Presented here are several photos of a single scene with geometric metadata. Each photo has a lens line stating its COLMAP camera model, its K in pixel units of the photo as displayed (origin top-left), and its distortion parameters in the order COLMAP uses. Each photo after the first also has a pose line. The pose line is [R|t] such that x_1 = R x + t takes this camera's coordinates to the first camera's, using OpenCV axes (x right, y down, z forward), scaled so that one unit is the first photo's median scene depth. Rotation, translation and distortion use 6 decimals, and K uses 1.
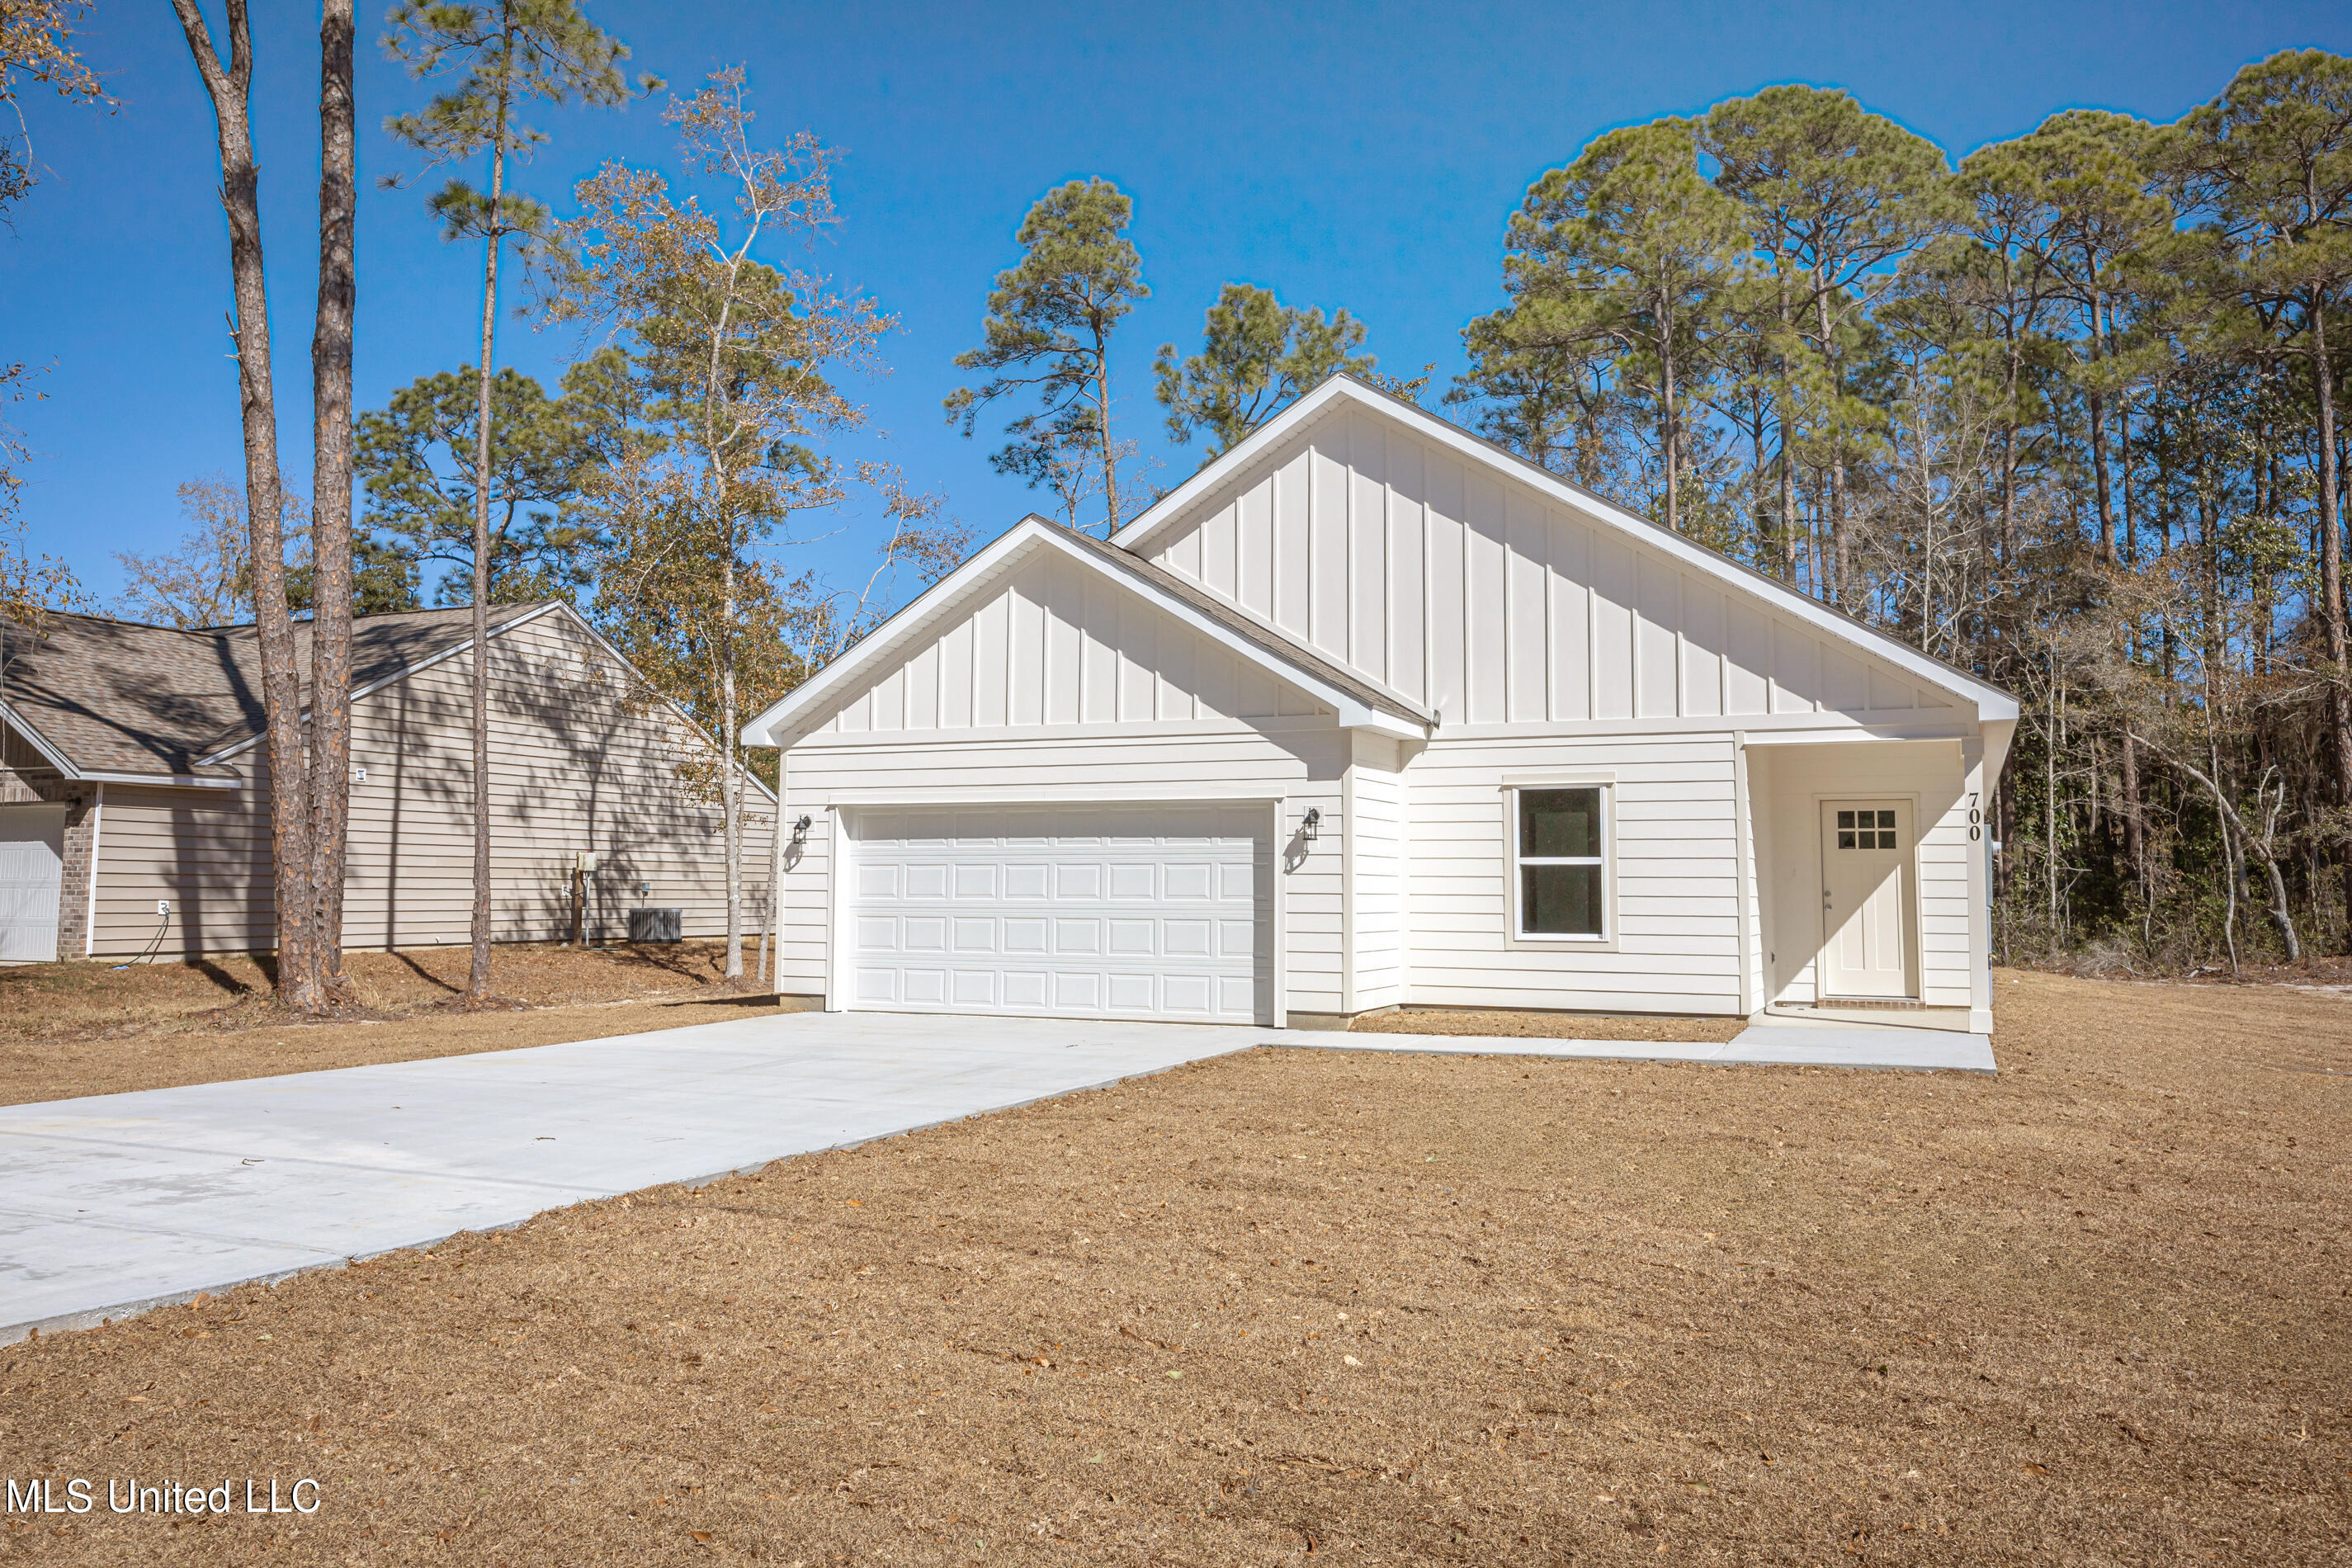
lens RADIAL K [[1720.9, 0, 1183.8], [0, 1720.9, 738.5], [0, 0, 1]] dist [-0.008877, -0.004994]
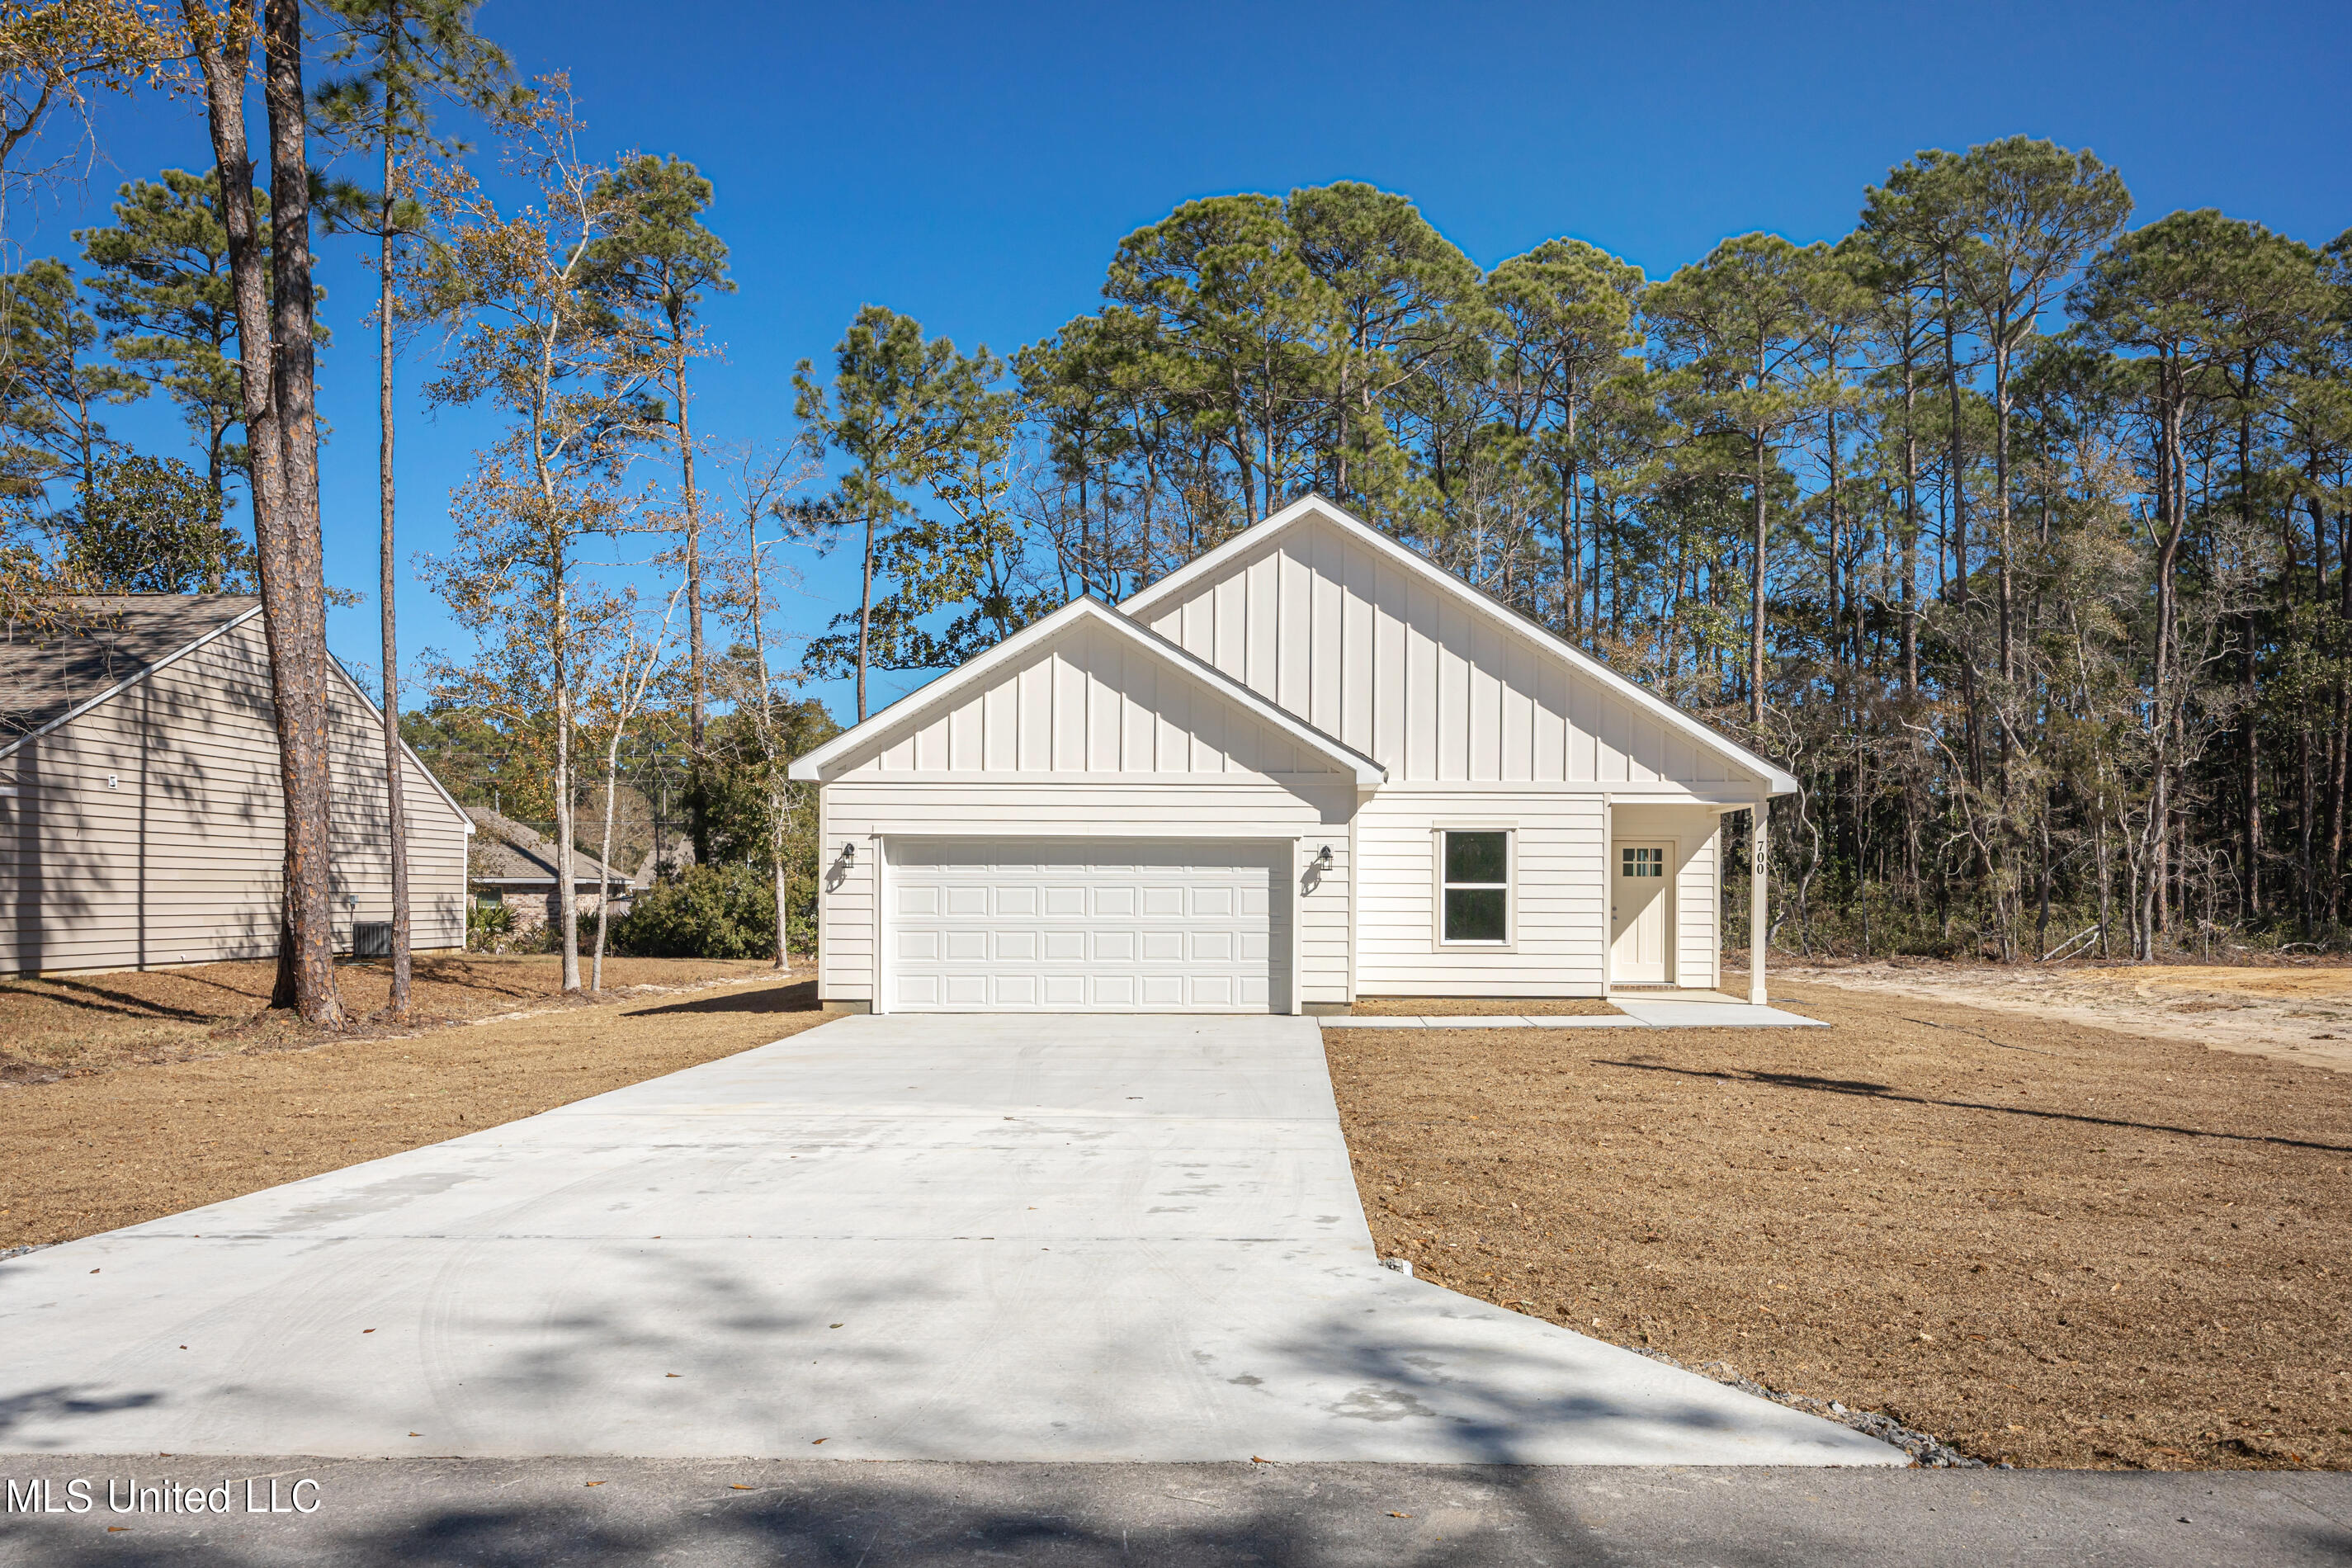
lens RADIAL K [[1734.8, 0, 1274.1], [0, 1734.8, 901.2], [0, 0, 1]] dist [-0.013013, 0.001248]
pose [[0.918702, -0.001818, 0.394948, -0.421723], [-0.034866, 0.995712, 0.085688, -0.024837], [-0.393410, -0.092492, 0.914699, -0.157711]]
